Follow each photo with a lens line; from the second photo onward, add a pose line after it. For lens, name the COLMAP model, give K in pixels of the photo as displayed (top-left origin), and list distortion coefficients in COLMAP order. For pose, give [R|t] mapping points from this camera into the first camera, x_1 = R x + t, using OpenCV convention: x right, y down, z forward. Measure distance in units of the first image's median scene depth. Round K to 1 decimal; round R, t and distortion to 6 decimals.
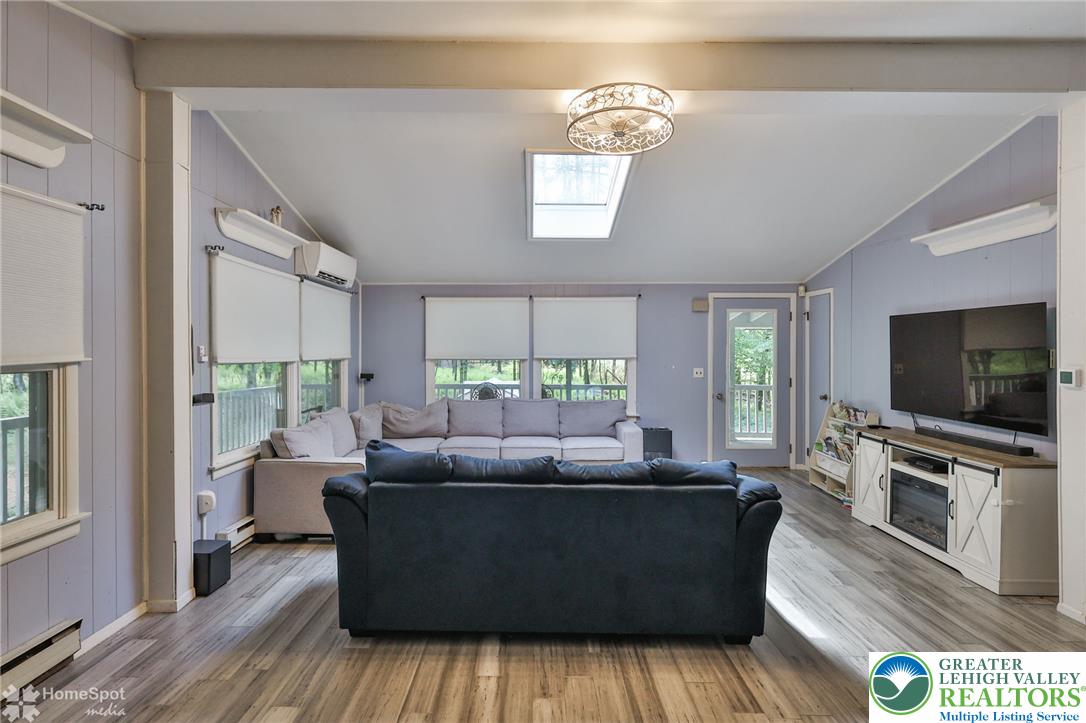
lens RADIAL K [[528.7, 0, 542.4], [0, 528.7, 354.6], [0, 0, 1]] dist [-0.002711, 0.001434]
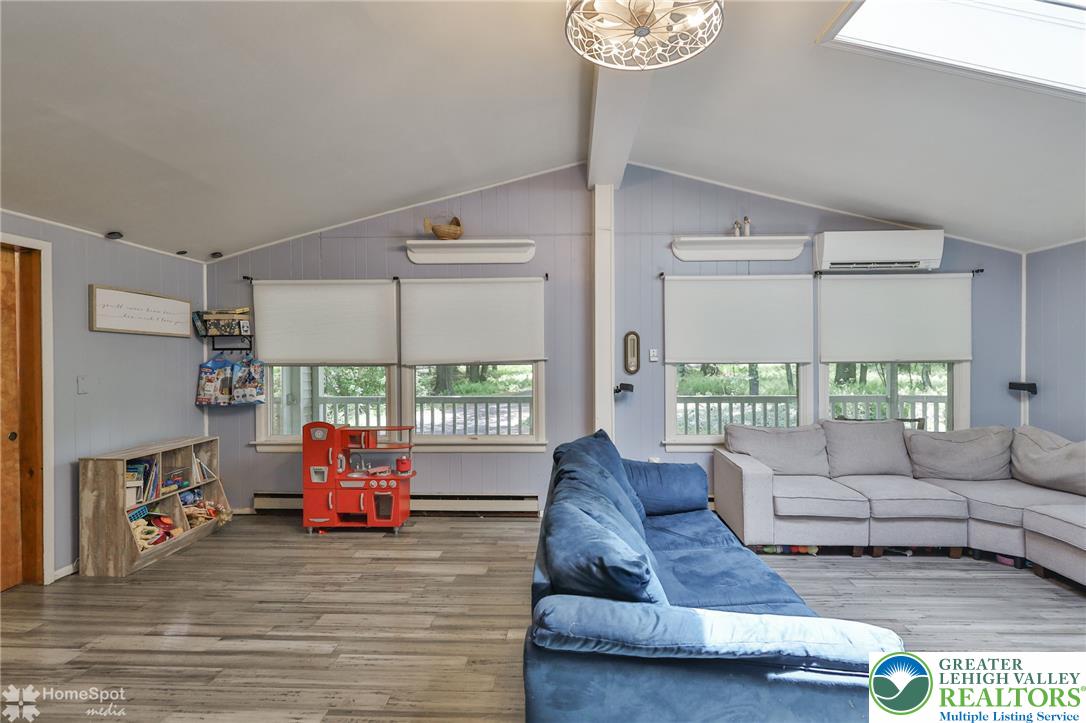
lens RADIAL K [[528.7, 0, 545.2], [0, 528.7, 362.1], [0, 0, 1]] dist [-0.002711, 0.001434]
pose [[-0.038117, 0.017550, -0.999119, 0.697314], [0.001292, 0.999846, 0.017514, -0.007269], [0.999272, -0.000623, -0.038134, 0.754989]]
